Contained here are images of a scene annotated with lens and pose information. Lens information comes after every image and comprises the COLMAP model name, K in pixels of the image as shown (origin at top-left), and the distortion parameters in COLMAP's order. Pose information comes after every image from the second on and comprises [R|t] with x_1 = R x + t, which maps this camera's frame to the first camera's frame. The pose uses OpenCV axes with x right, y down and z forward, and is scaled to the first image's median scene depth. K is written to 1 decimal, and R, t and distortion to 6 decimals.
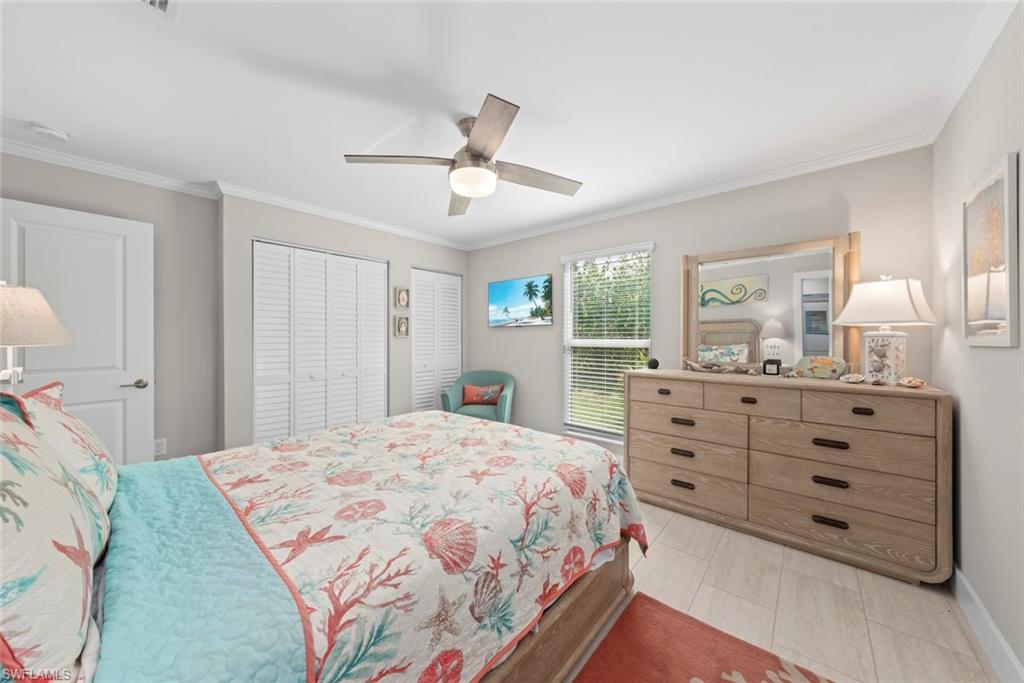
lens RADIAL K [[349.3, 0, 517.1], [0, 349.3, 336.4], [0, 0, 1]] dist [-0.001270, 0.000003]
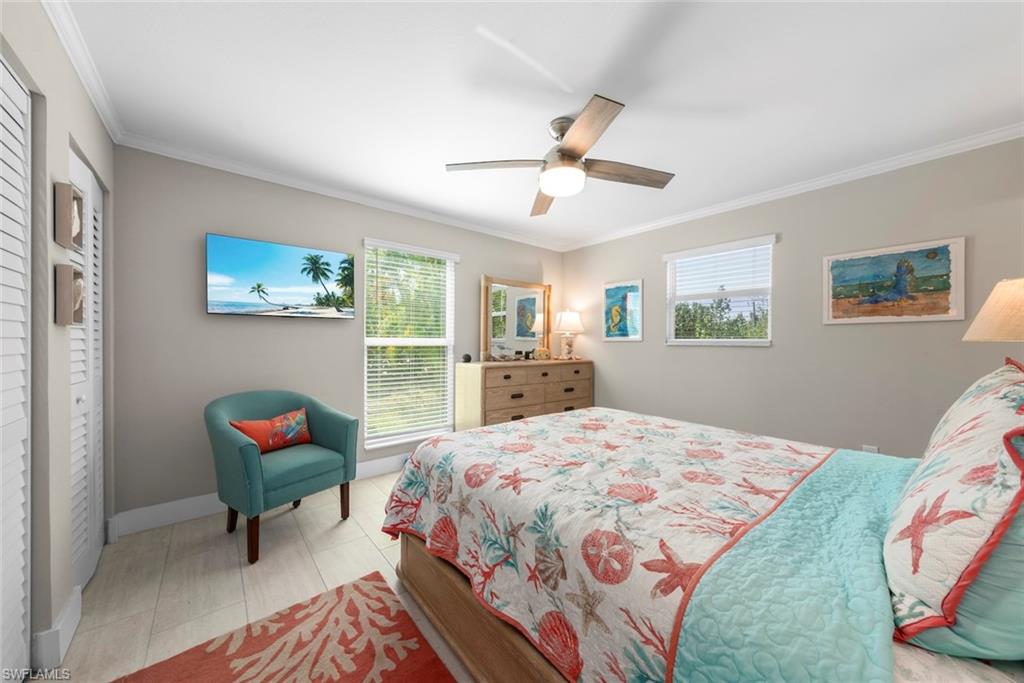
lens RADIAL K [[356.8, 0, 501.1], [0, 356.8, 345.7], [0, 0, 1]] dist [-0.000861, -0.000029]
pose [[0.183889, -0.007117, 0.982921, -1.084762], [-0.006394, 0.999944, 0.008437, 0.031426], [-0.982926, -0.007836, 0.183833, 0.898348]]
